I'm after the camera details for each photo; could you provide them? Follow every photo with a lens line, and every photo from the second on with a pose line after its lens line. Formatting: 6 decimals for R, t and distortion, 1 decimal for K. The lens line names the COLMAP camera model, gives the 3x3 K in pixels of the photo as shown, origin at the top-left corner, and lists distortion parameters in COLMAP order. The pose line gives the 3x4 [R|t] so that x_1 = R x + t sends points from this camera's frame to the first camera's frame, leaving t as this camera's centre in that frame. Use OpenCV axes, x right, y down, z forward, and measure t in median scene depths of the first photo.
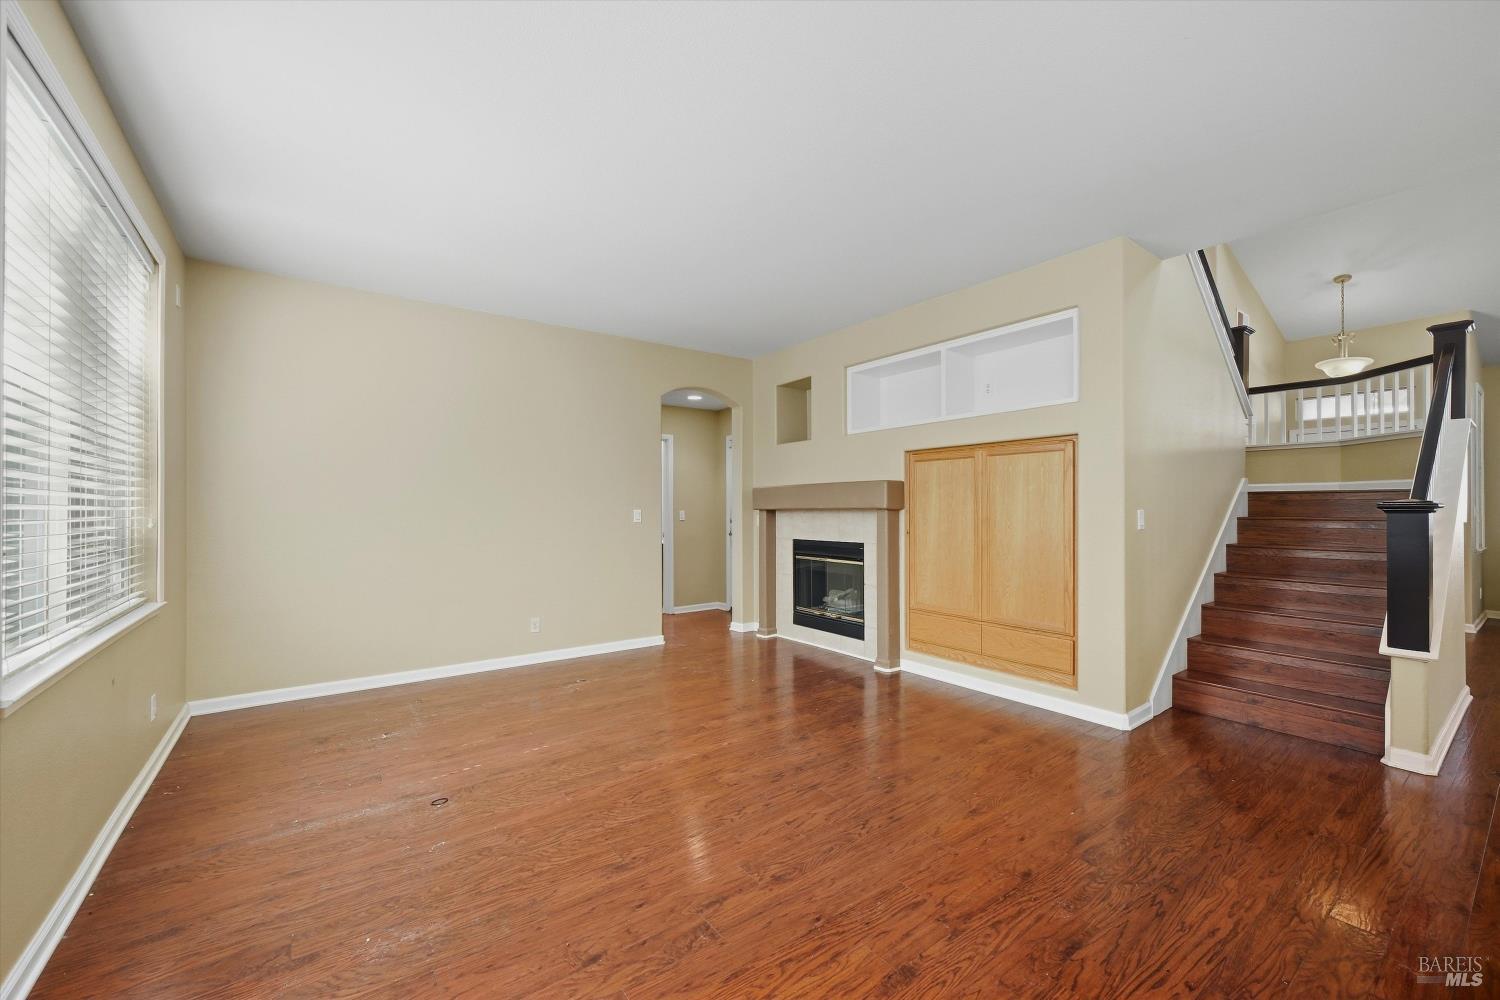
lens RADIAL K [[599.5, 0, 753.3], [0, 599.5, 502.1], [0, 0, 1]] dist [-0.000807, -0.000687]
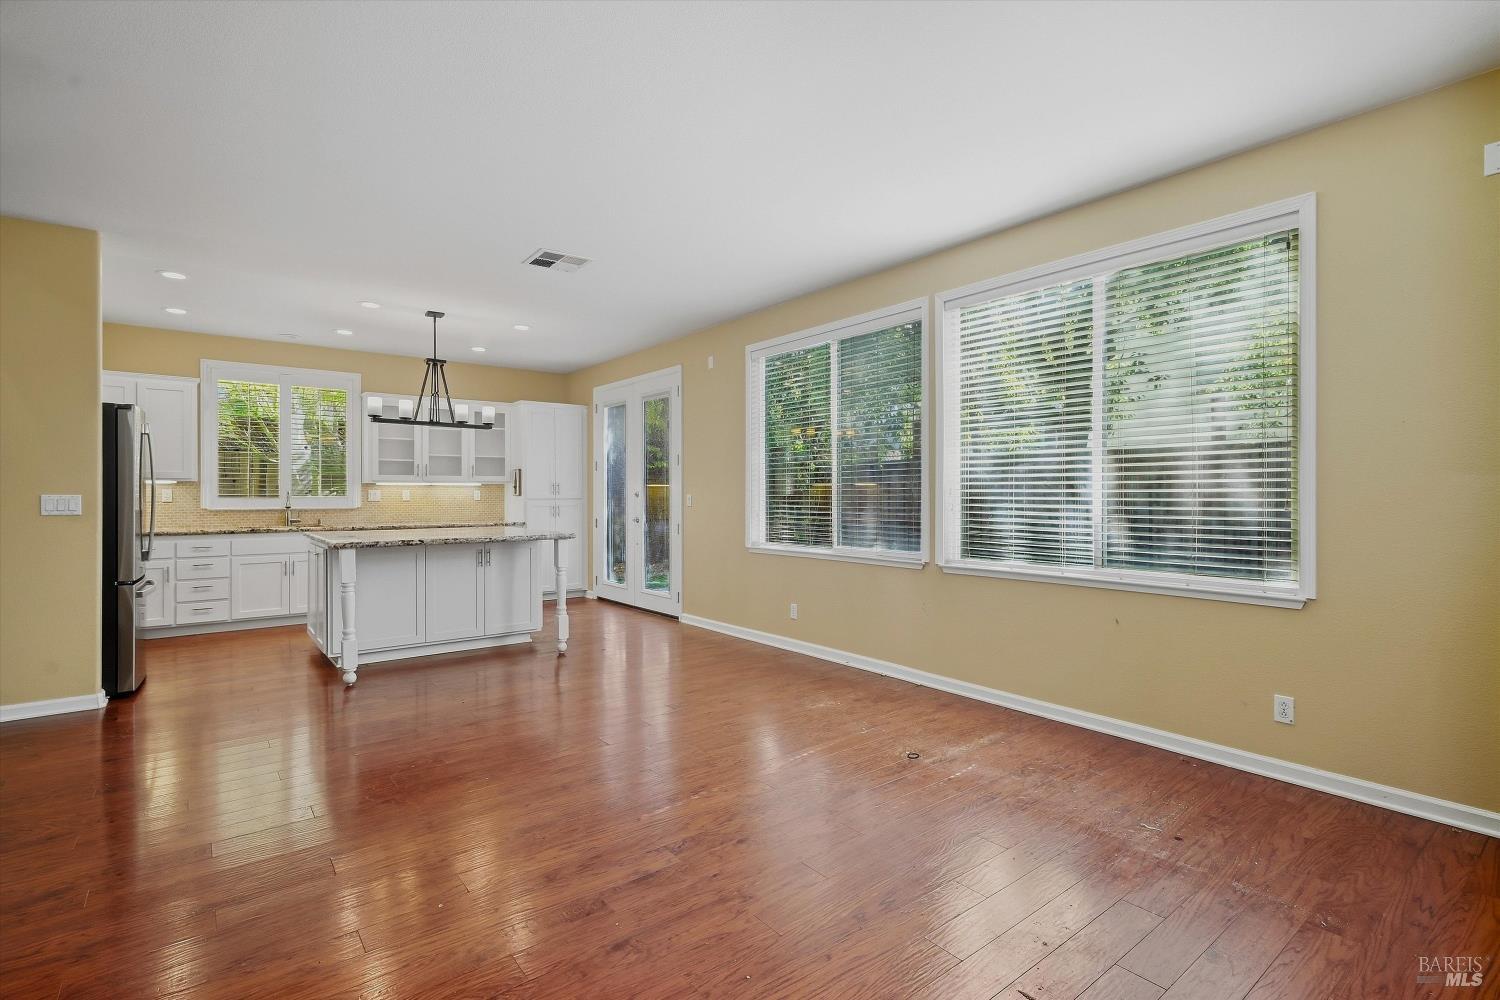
lens RADIAL K [[704.6, 0, 762.0], [0, 704.6, 494.1], [0, 0, 1]] dist [-0.002677, 0.002772]
pose [[-0.999097, 0.002020, -0.042440, -0.111210], [0.002461, 0.999943, -0.010343, 0.015786], [0.042417, -0.010439, -0.999045, 1.356962]]
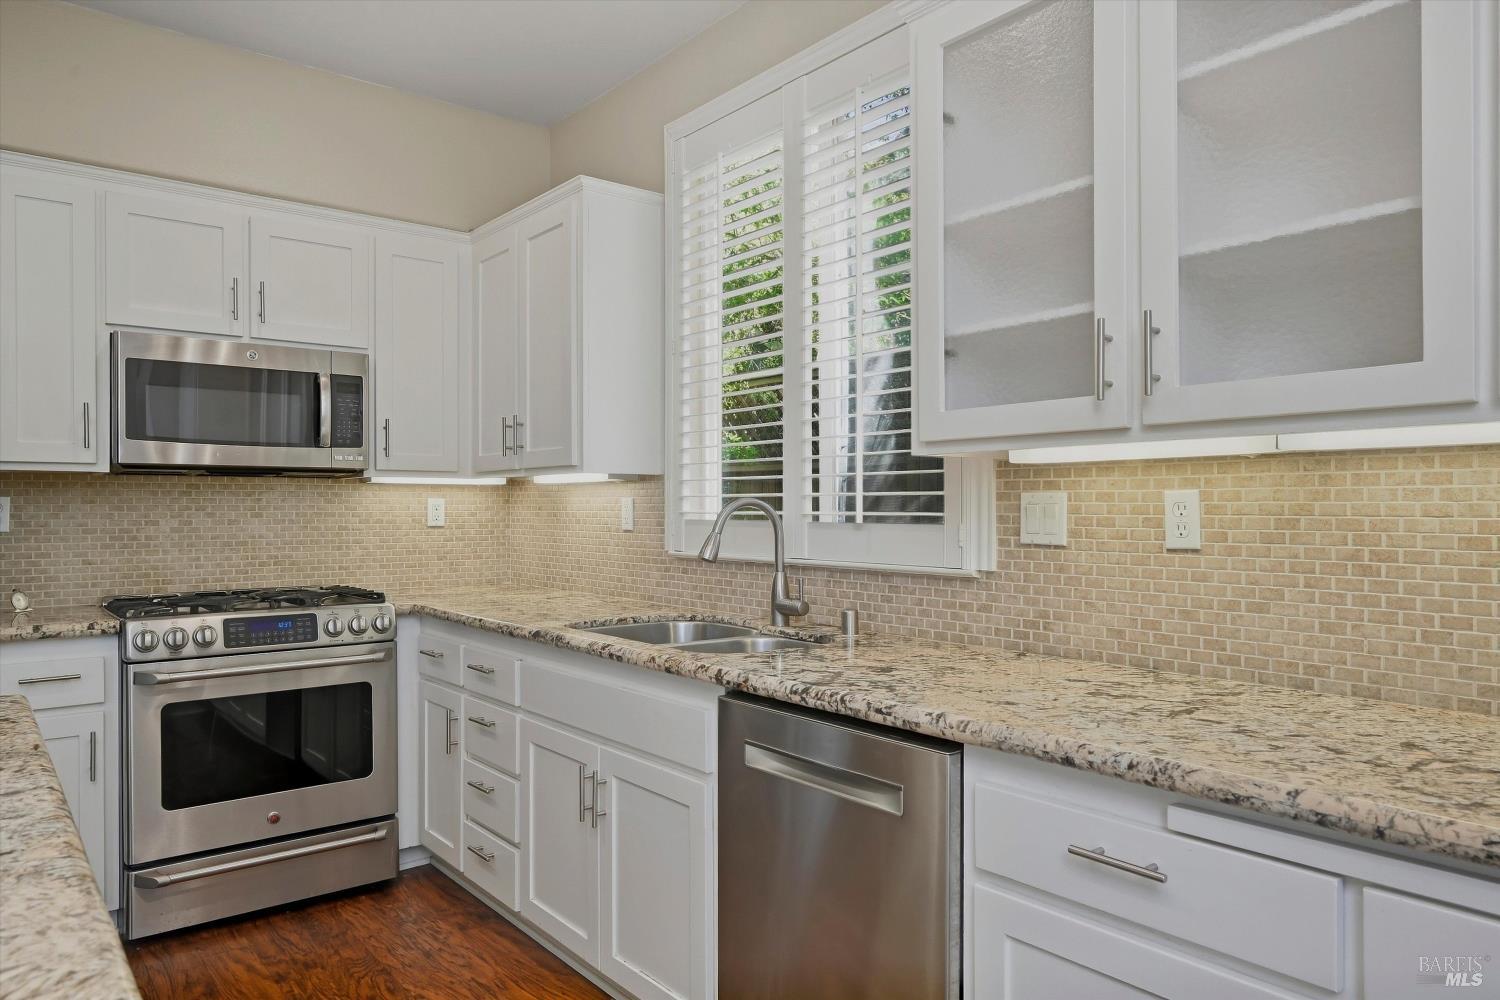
lens RADIAL K [[996.3, 0, 745.4], [0, 996.3, 509.3], [0, 0, 1]] dist [0.006153, 0.008346]
pose [[-0.030530, -0.002896, 0.999530, 0.283814], [-0.008087, 0.999964, 0.002651, -0.005837], [-0.999501, -0.008002, -0.030553, -0.280976]]
